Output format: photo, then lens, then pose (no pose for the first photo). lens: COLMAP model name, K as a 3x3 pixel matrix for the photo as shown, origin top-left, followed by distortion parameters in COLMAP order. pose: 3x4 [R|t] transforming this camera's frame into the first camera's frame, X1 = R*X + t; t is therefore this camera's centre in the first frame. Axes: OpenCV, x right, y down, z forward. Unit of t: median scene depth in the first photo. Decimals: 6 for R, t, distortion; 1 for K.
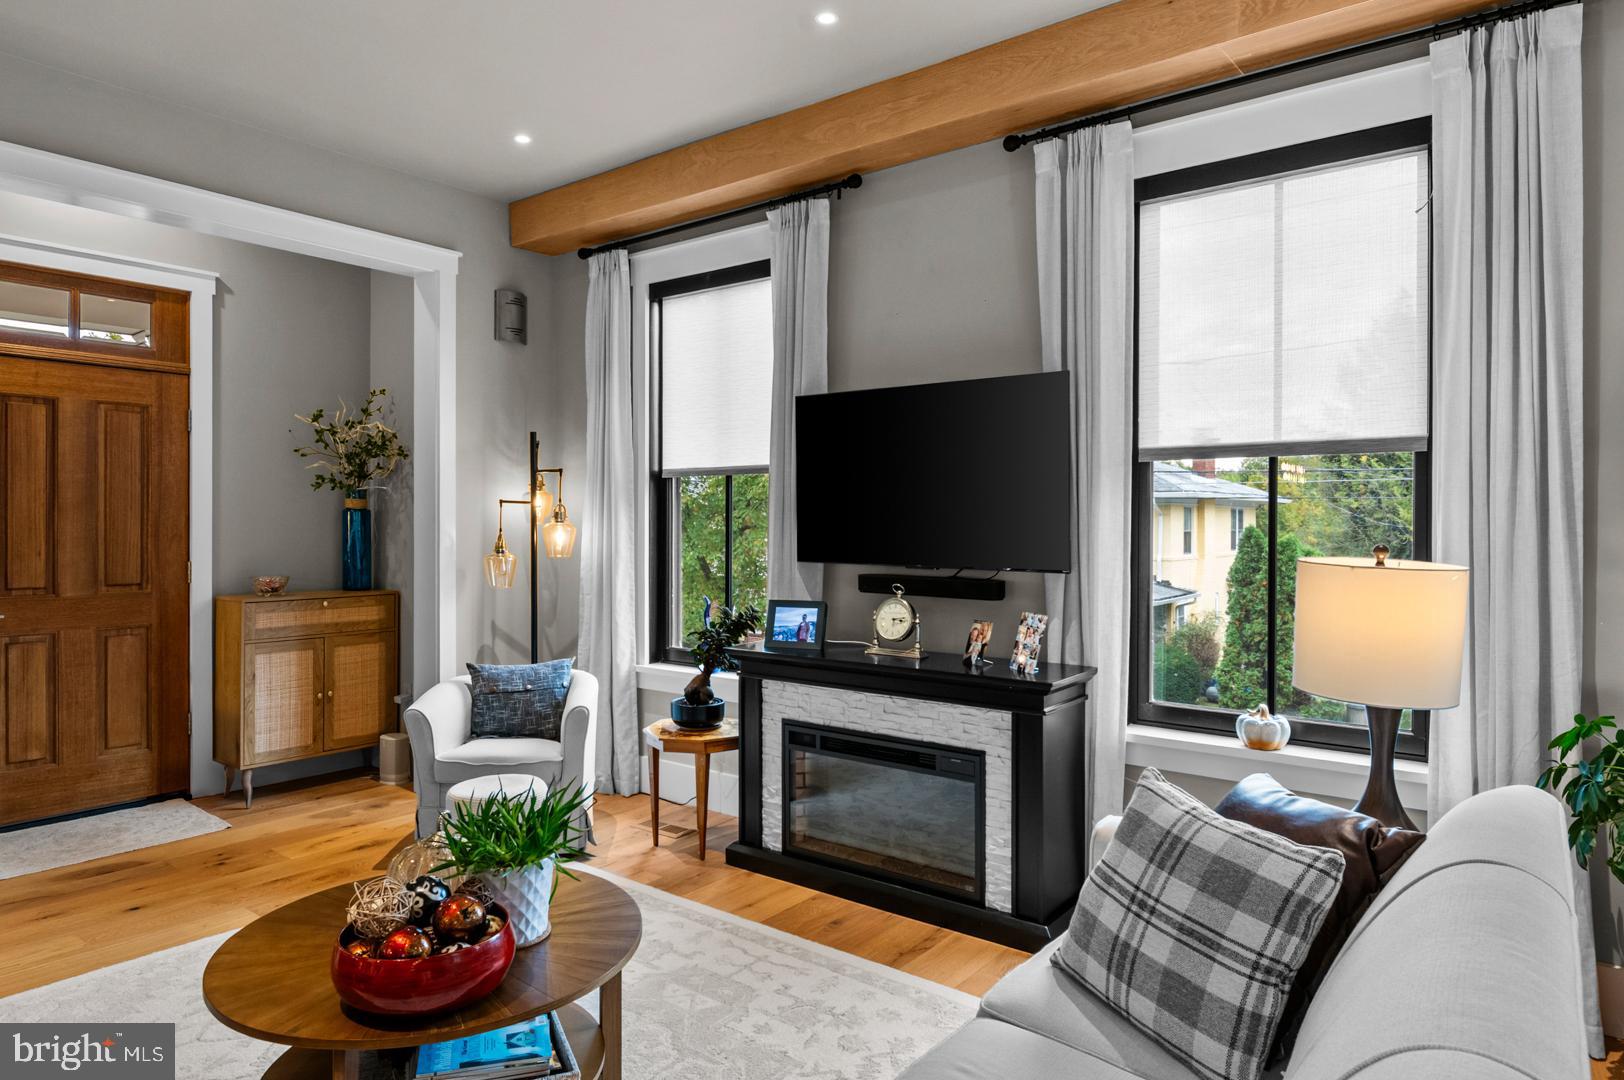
lens RADIAL K [[1005.8, 0, 805.1], [0, 1005.8, 521.0], [0, 0, 1]] dist [0.000583, 0.000385]
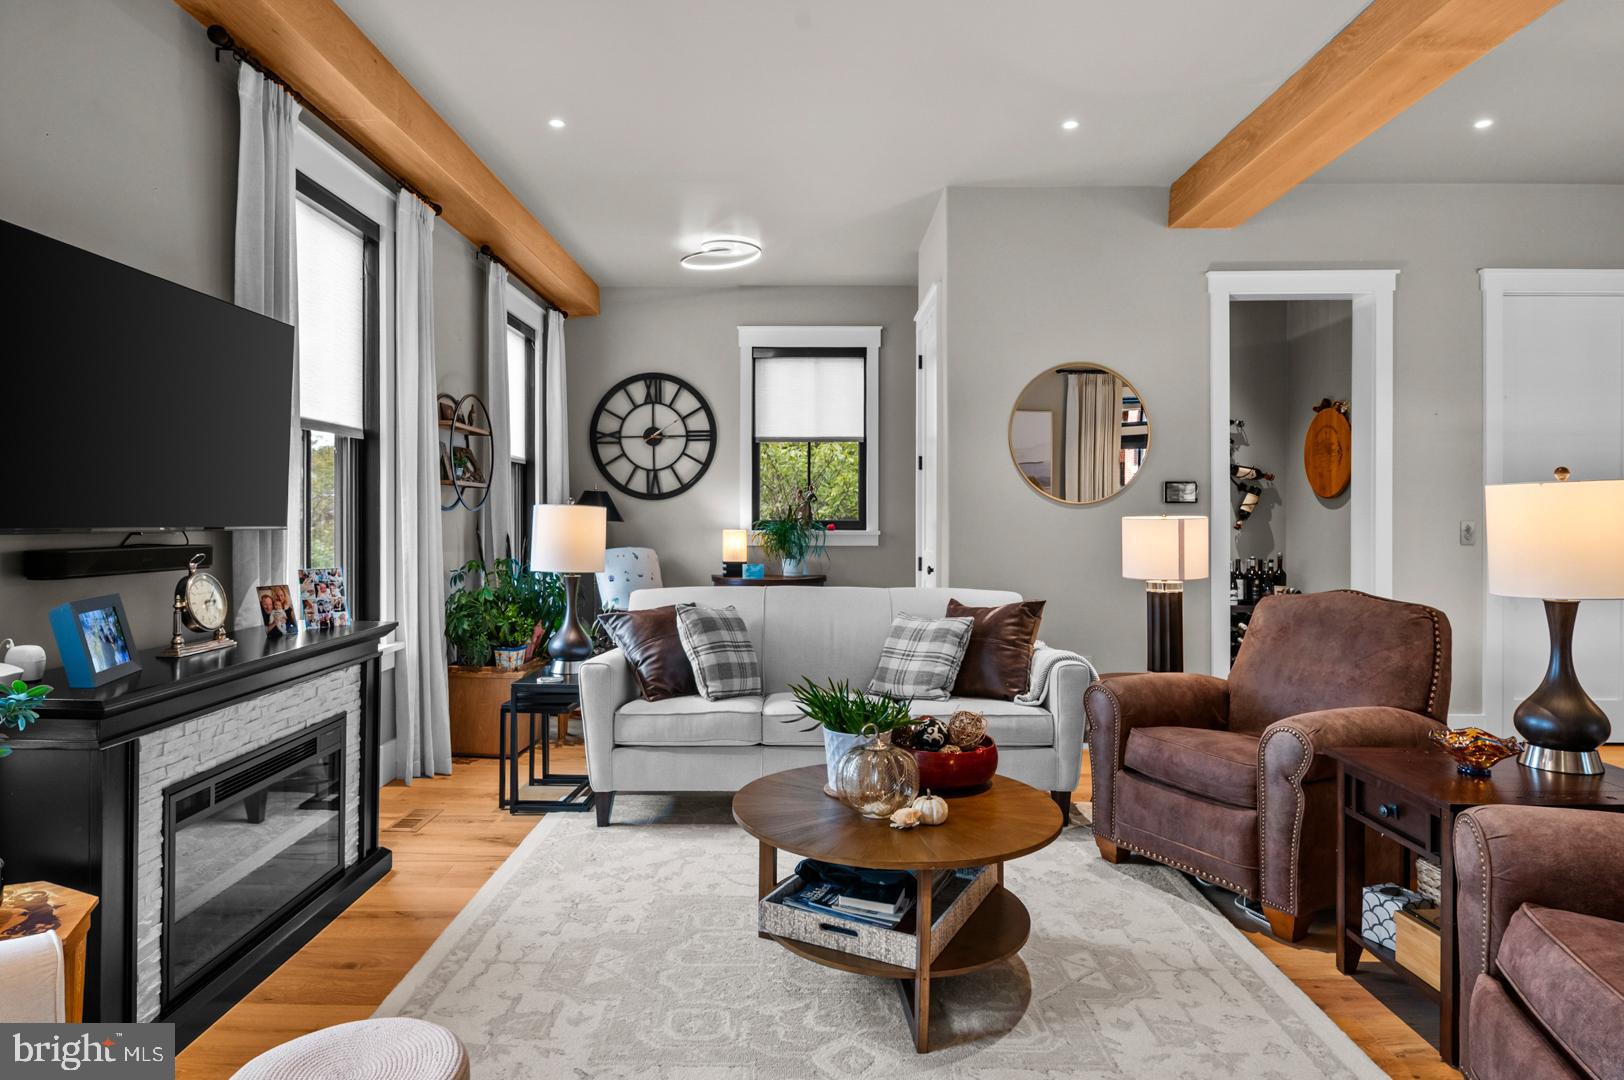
lens RADIAL K [[928.6, 0, 806.2], [0, 928.6, 515.2], [0, 0, 1]] dist [0.000318, -0.001265]
pose [[-0.622380, -0.003156, 0.782709, -0.721534], [-0.001706, 0.999995, 0.002675, 0.032574], [-0.782714, 0.000329, -0.622382, 1.088598]]
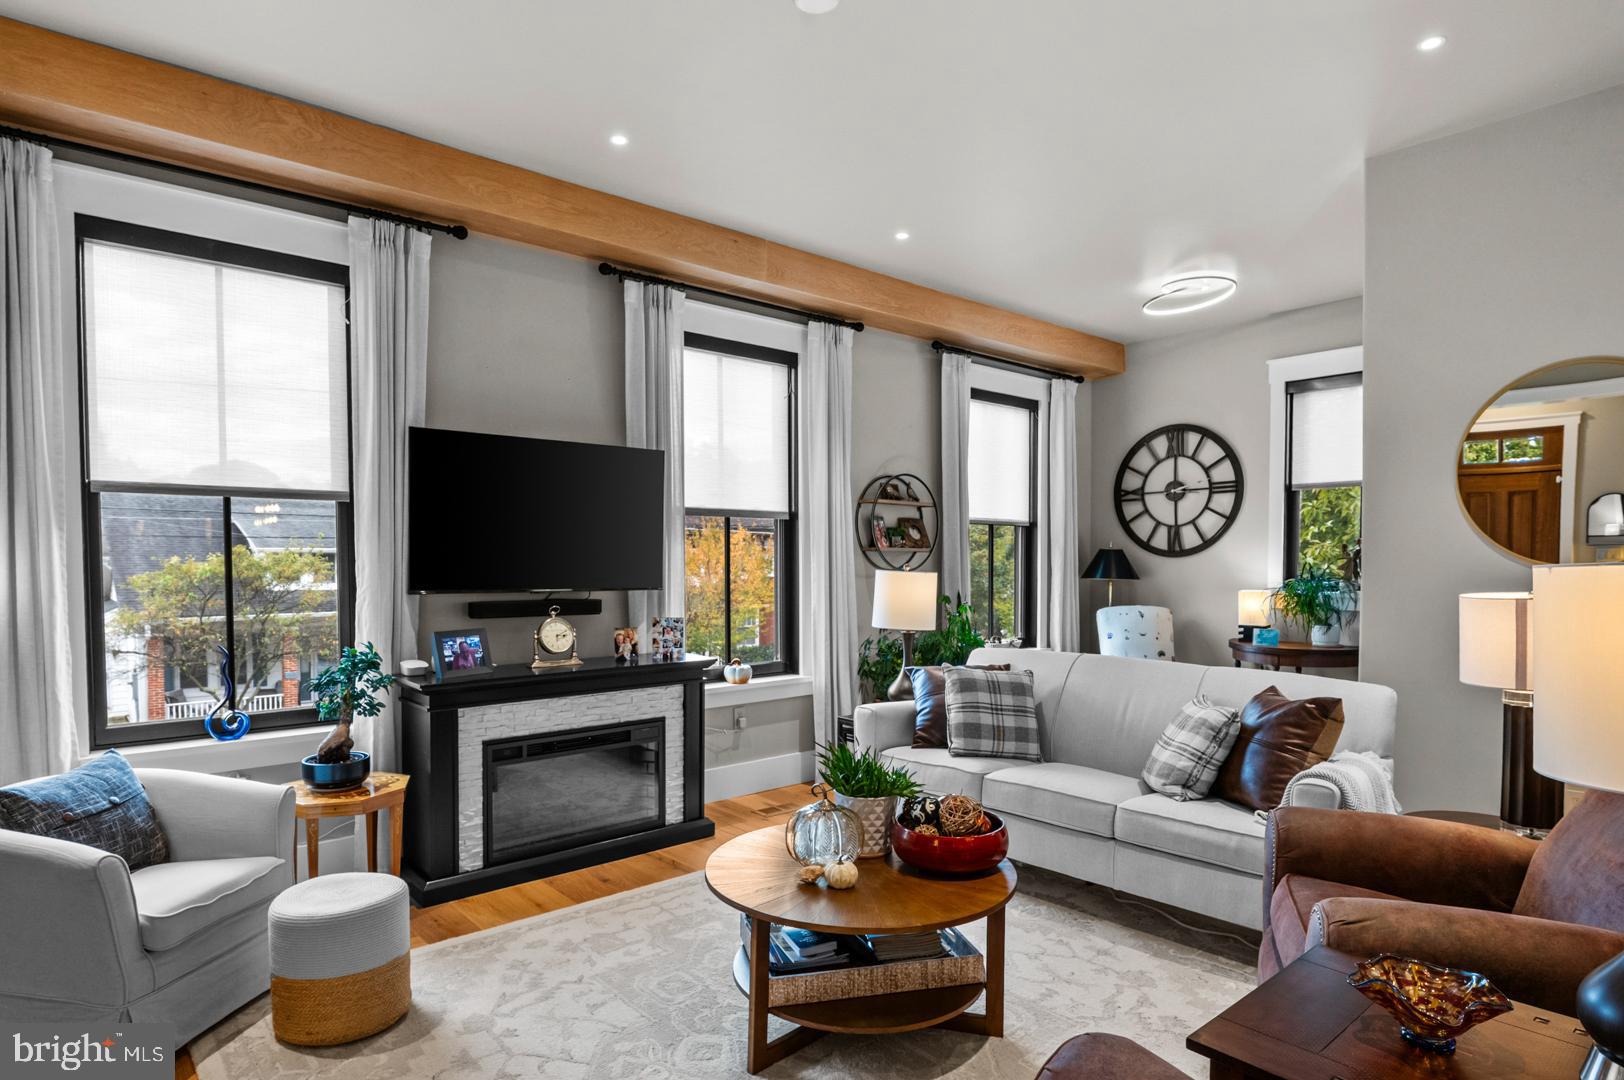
lens RADIAL K [[895.7, 0, 809.7], [0, 895.7, 588.8], [0, 0, 1]] dist [-0.000678, -0.002099]
pose [[0.174098, -0.032833, 0.984181, -0.916034], [0.002973, 0.999457, 0.032817, 0.007969], [-0.984724, -0.002787, 0.174101, 0.522638]]
